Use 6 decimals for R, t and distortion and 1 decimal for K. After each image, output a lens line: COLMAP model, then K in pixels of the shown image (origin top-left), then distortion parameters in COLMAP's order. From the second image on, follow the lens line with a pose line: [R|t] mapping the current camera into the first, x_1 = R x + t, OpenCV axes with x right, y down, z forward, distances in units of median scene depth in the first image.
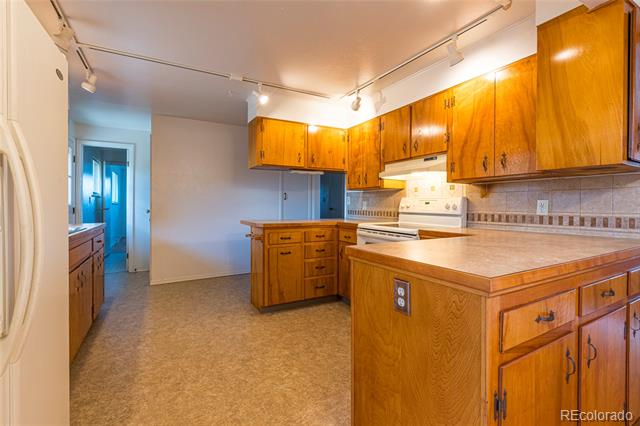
lens RADIAL K [[287.1, 0, 317.2], [0, 287.1, 206.4], [0, 0, 1]] dist [-0.004183, -0.000026]
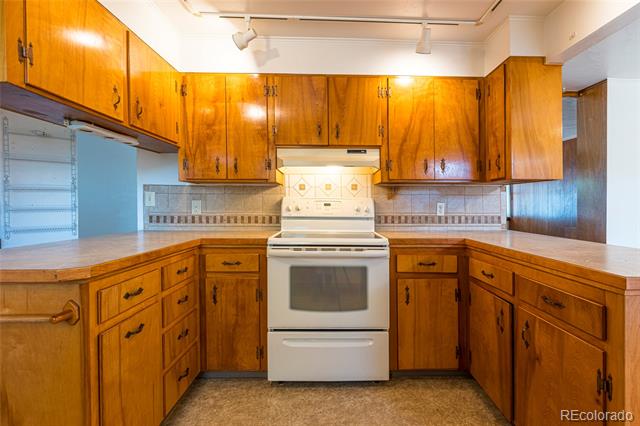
lens RADIAL K [[299.3, 0, 341.5], [0, 299.3, 205.8], [0, 0, 1]] dist [-0.004857, -0.000794]
pose [[0.461660, -0.003654, 0.887050, -0.358102], [0.001919, 0.999993, 0.003120, -0.010374], [-0.887055, 0.000262, 0.461663, 0.584536]]
